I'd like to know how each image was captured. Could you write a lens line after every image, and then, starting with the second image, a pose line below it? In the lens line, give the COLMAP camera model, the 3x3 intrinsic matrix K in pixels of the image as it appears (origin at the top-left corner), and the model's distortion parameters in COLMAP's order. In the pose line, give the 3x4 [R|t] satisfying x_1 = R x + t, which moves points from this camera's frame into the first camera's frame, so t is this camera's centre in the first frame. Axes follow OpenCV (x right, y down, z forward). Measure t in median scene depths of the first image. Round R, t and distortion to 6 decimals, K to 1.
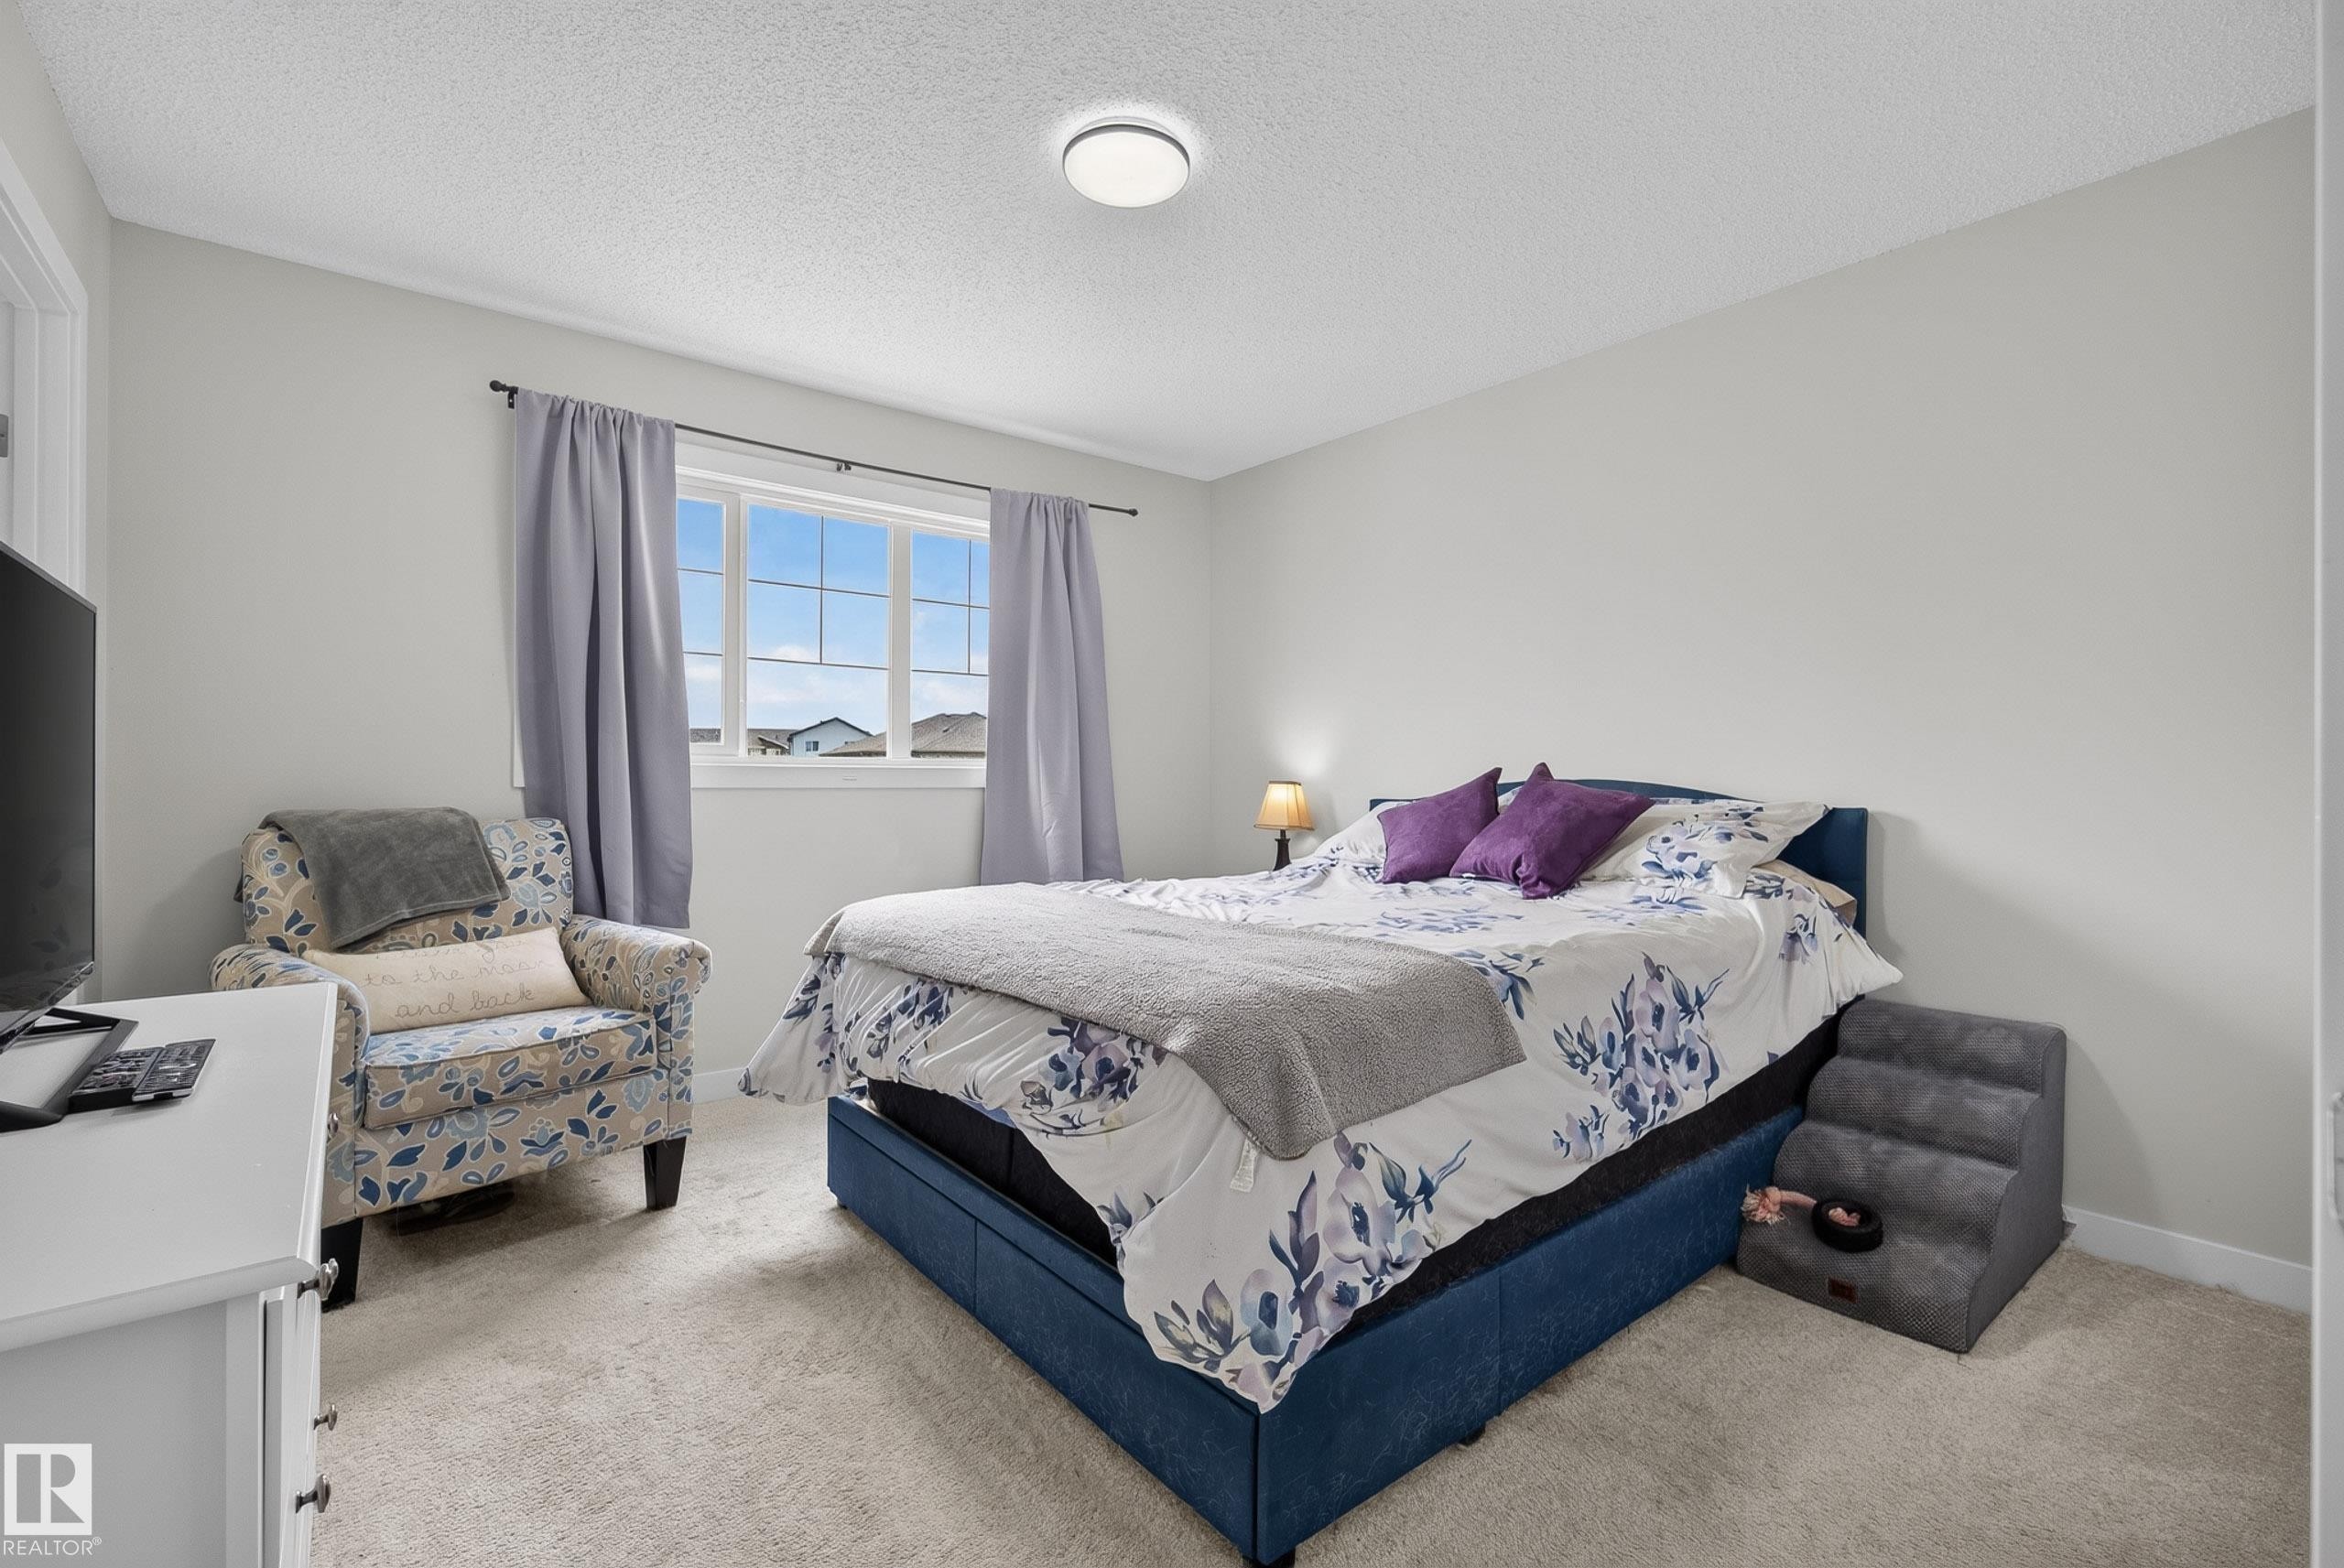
lens RADIAL K [[1021.3, 0, 1173.6], [0, 1021.3, 784.0], [0, 0, 1]] dist [-0.002887, 0.000819]
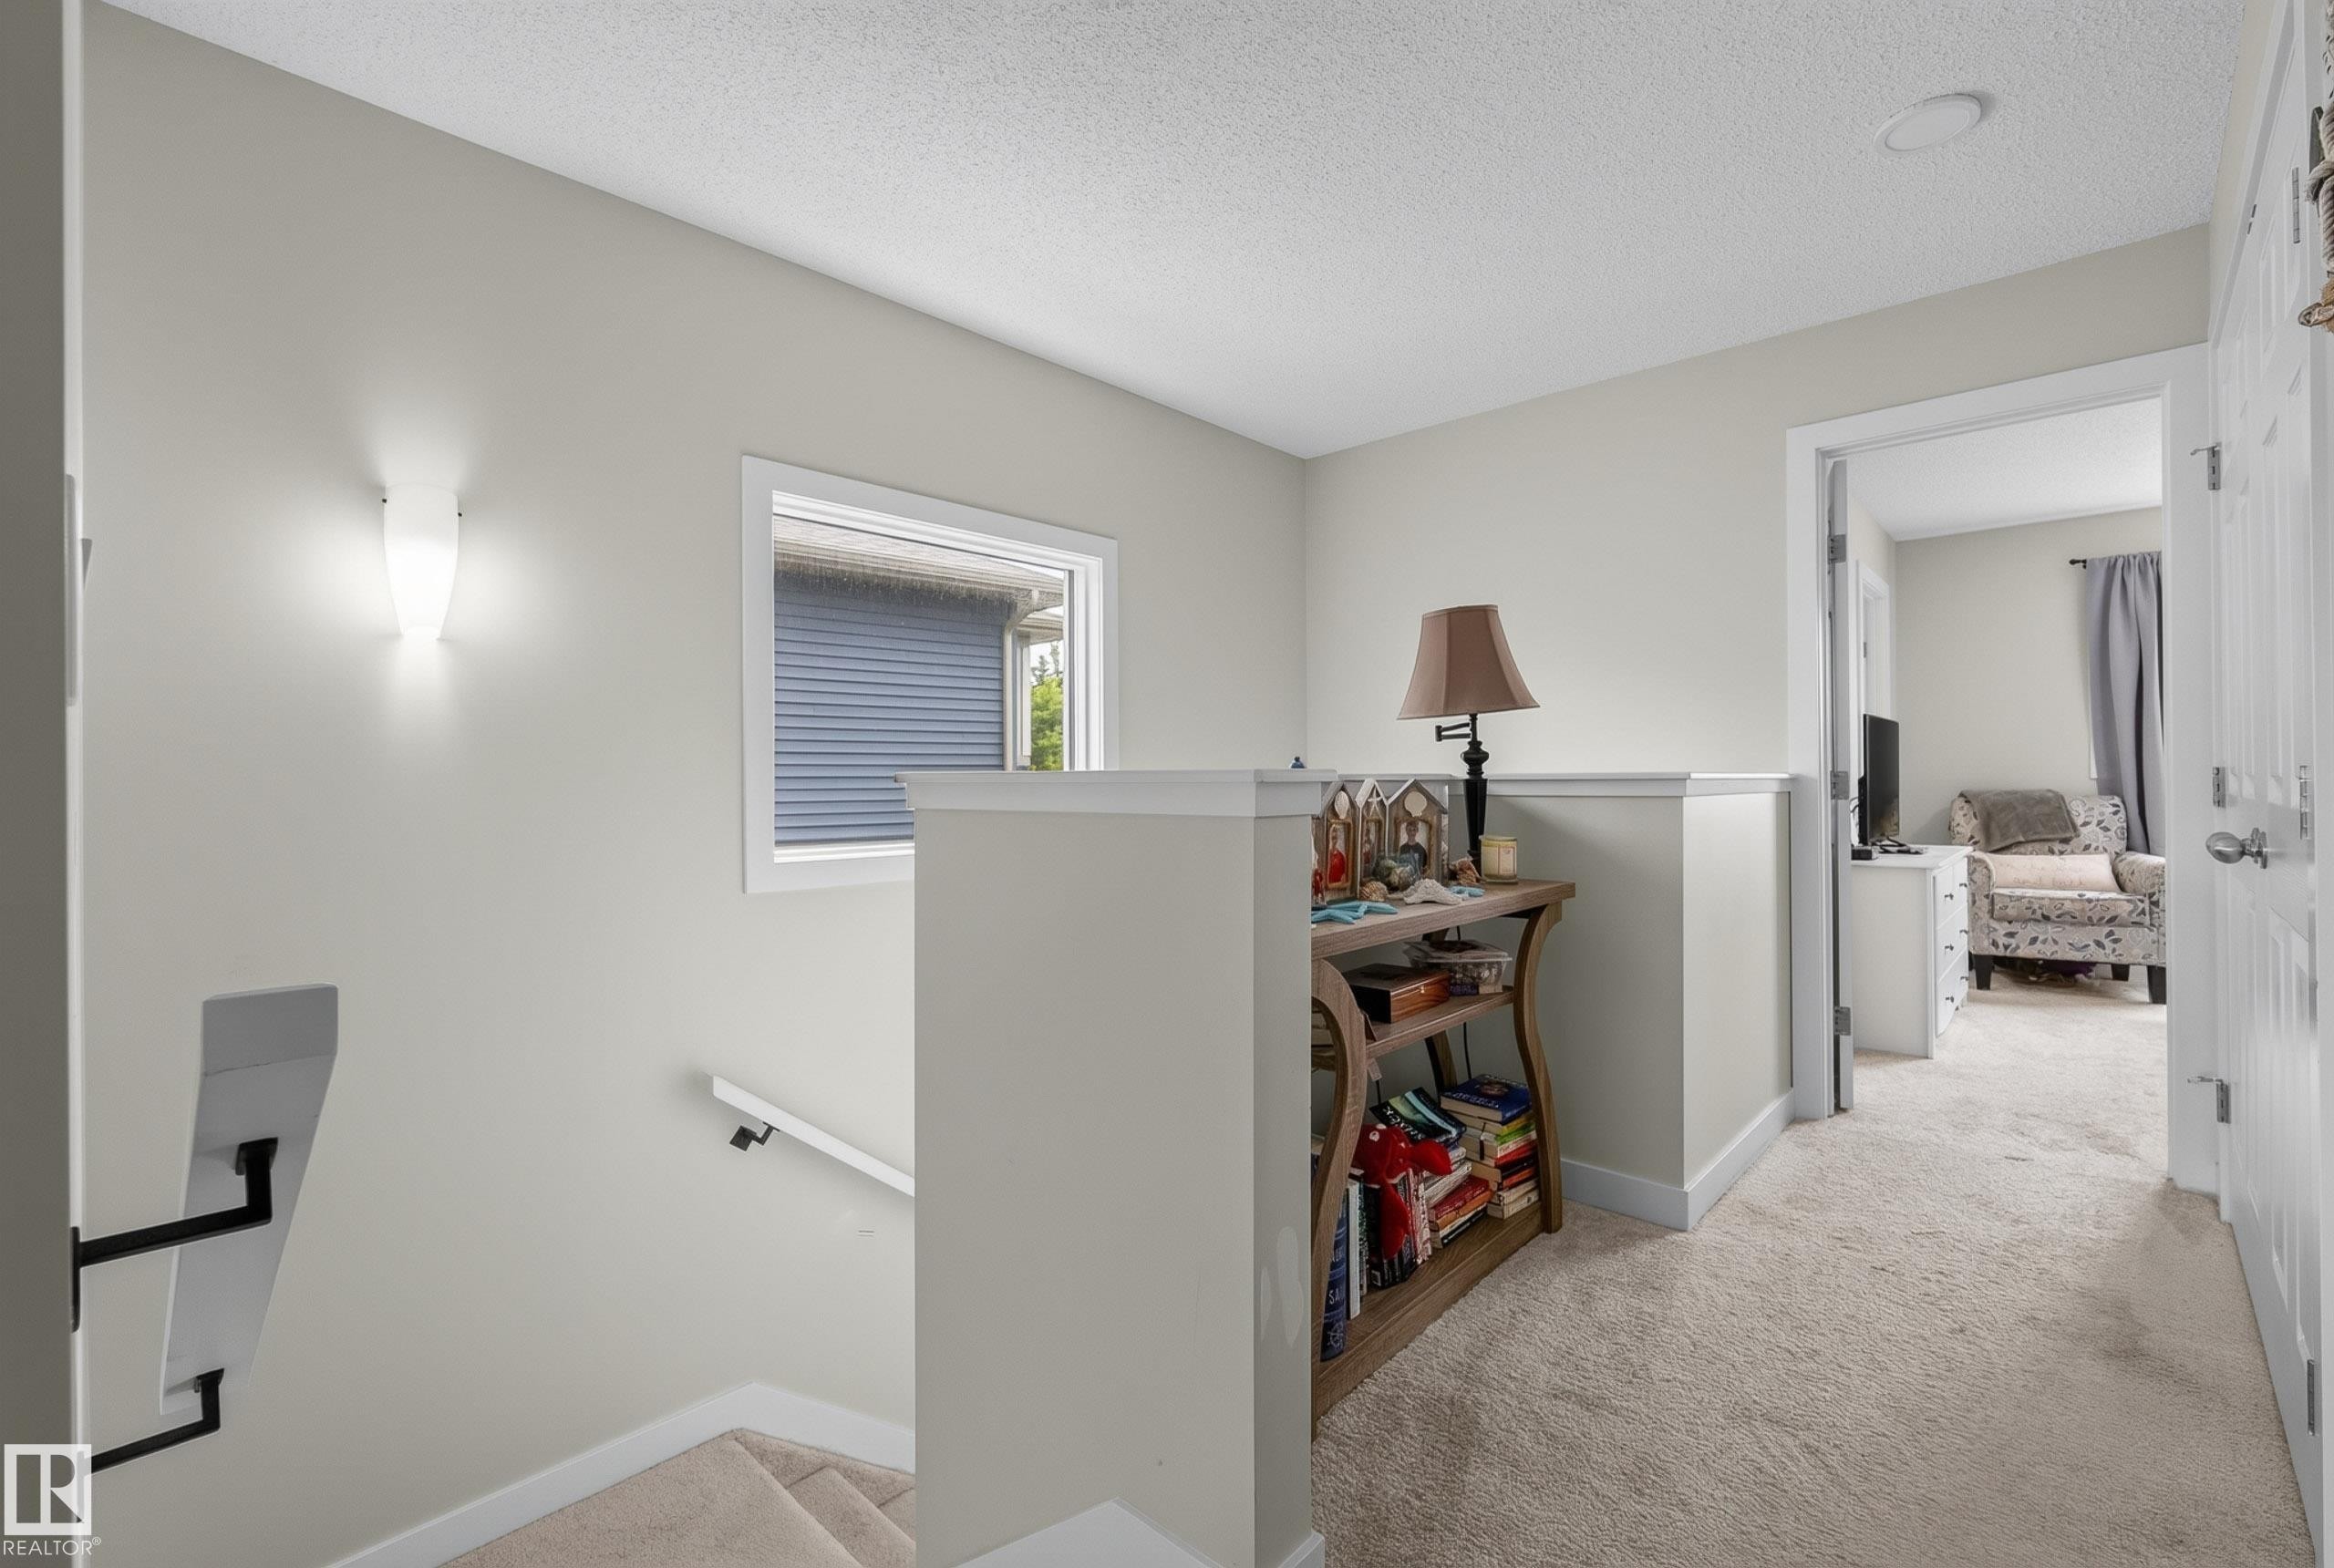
lens RADIAL K [[1022.3, 0, 1171.5], [0, 1022.3, 779.1], [0, 0, 1]] dist [-0.004965, -0.000235]
pose [[0.150518, -0.009611, -0.988561, 1.049669], [0.007497, 0.999935, -0.008580, 0.009612], [0.988579, -0.006120, 0.150580, -1.035878]]
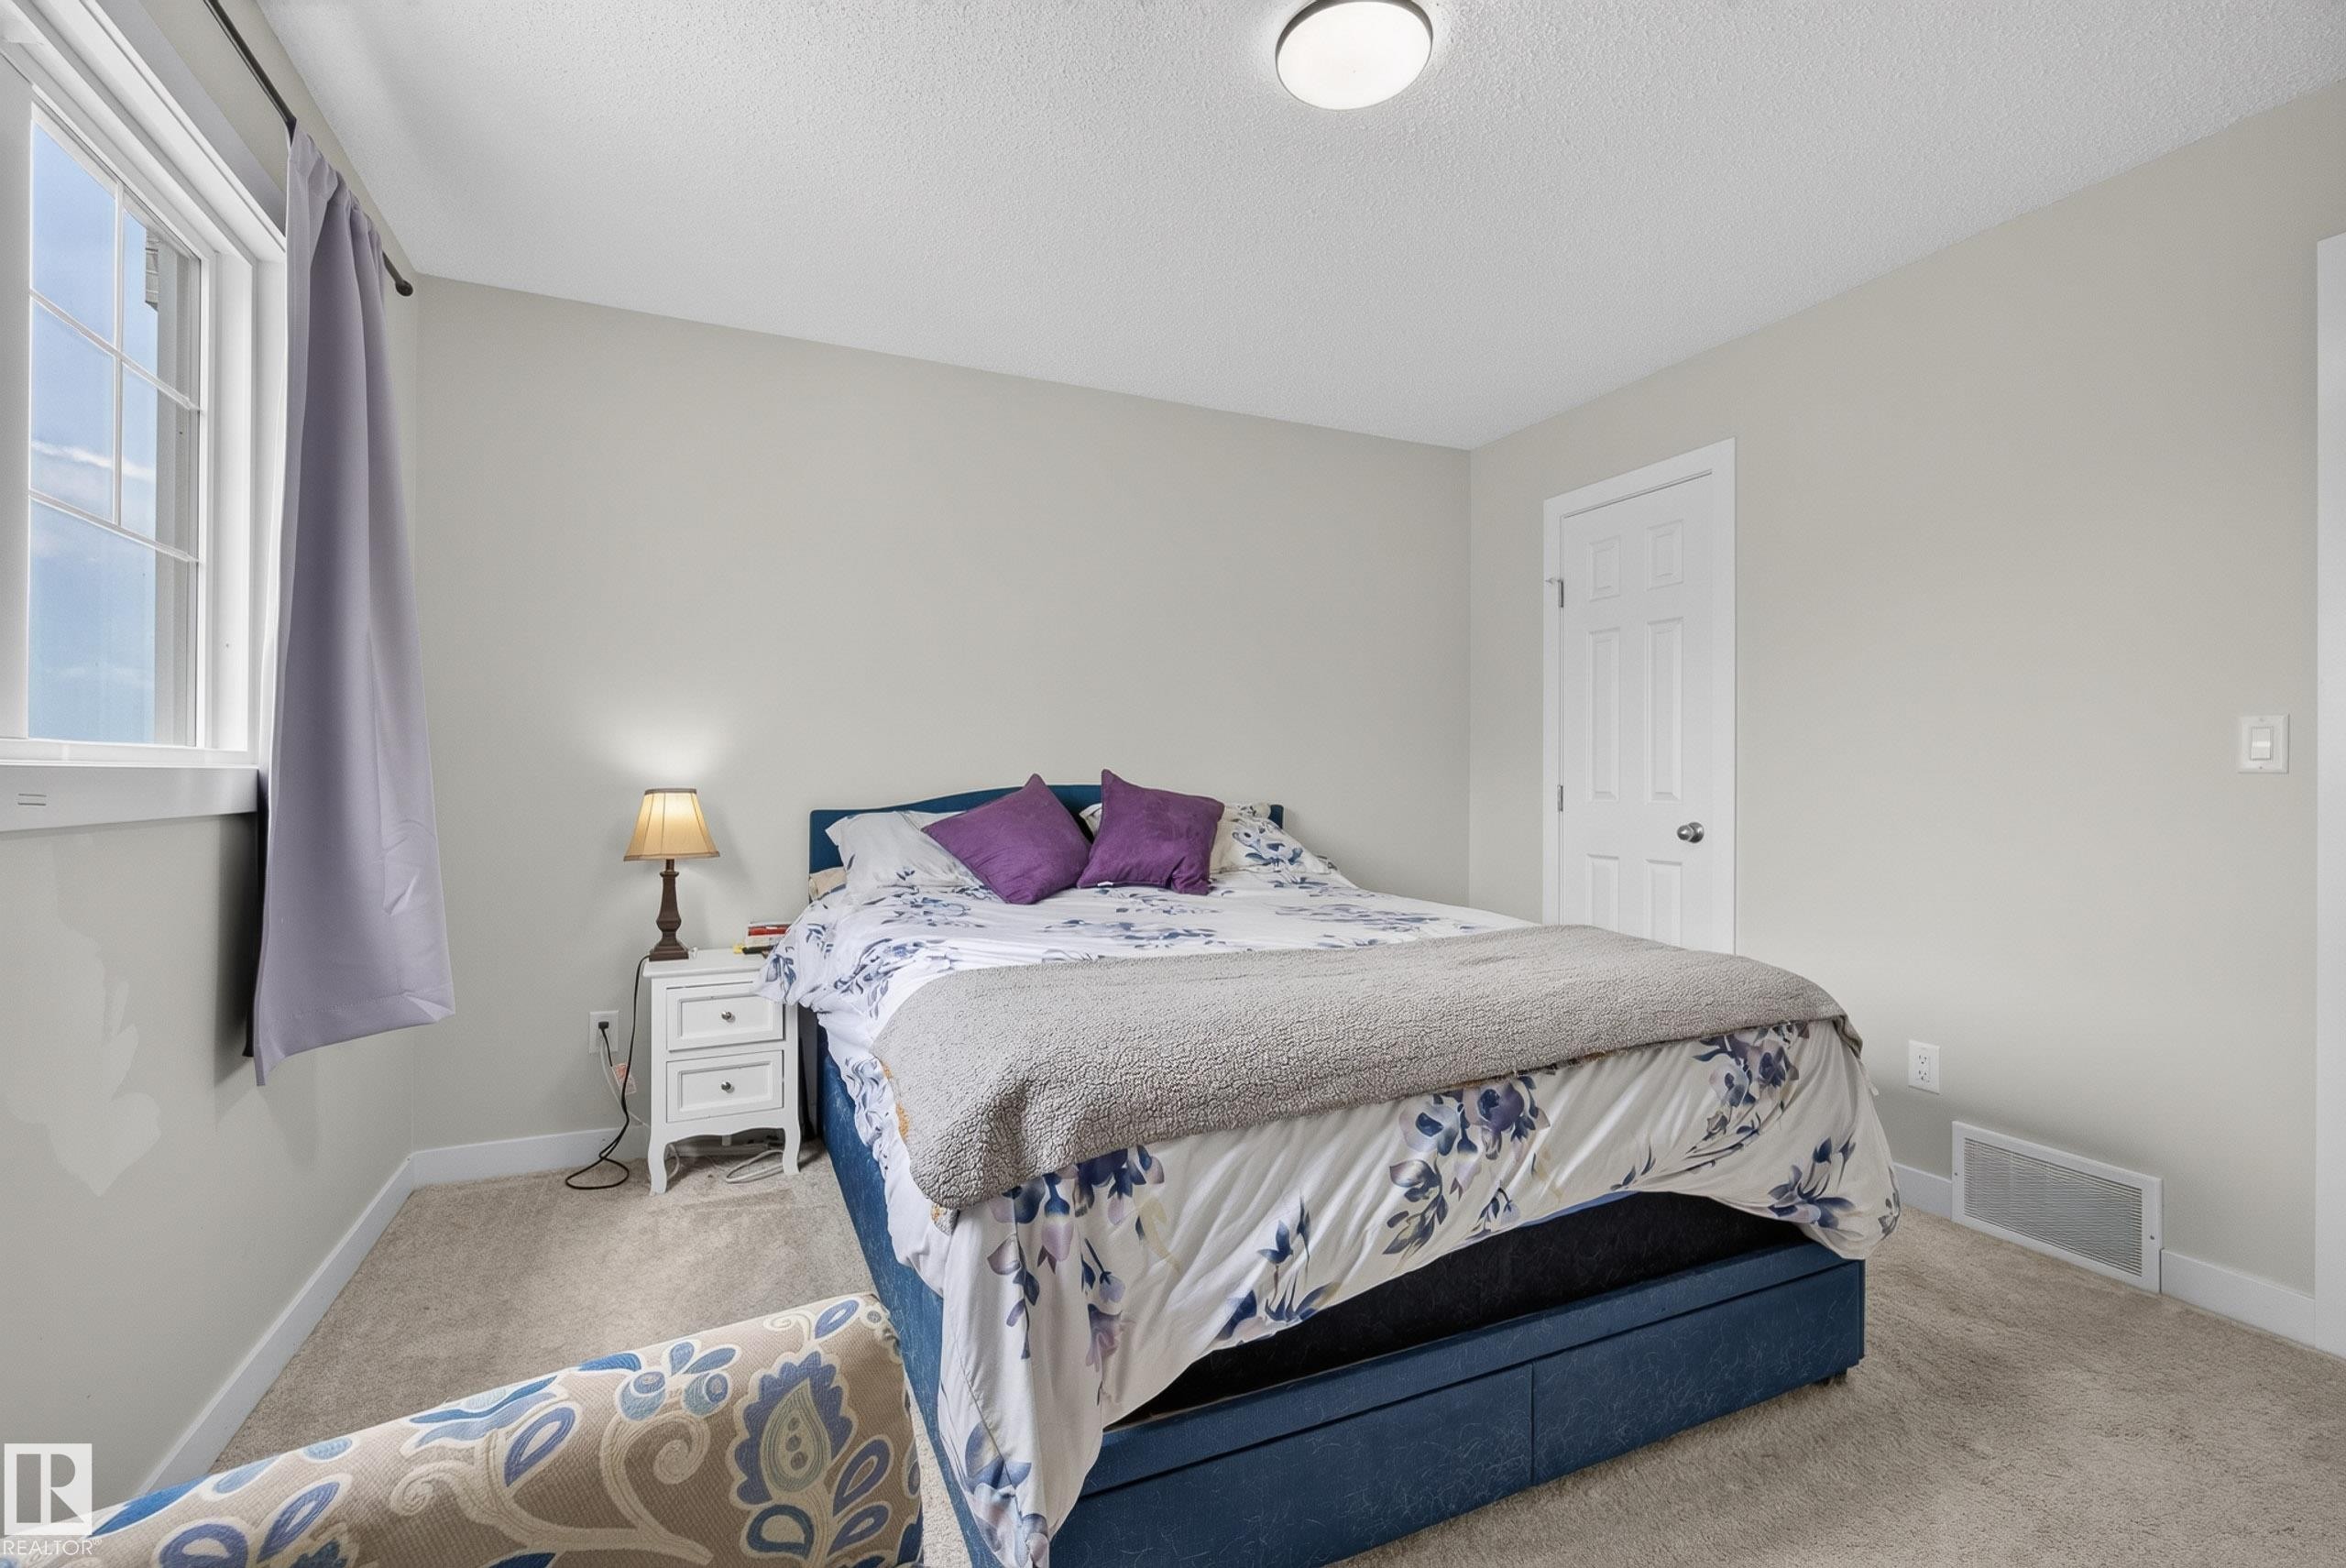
lens RADIAL K [[1022.3, 0, 1175.0], [0, 1022.3, 773.4], [0, 0, 1]] dist [-0.002887, 0.000819]
pose [[0.233043, 0.001194, 0.972466, -1.171522], [-0.000223, 0.999999, -0.001175, -0.029060], [-0.972466, 0.000057, 0.233043, 1.243490]]
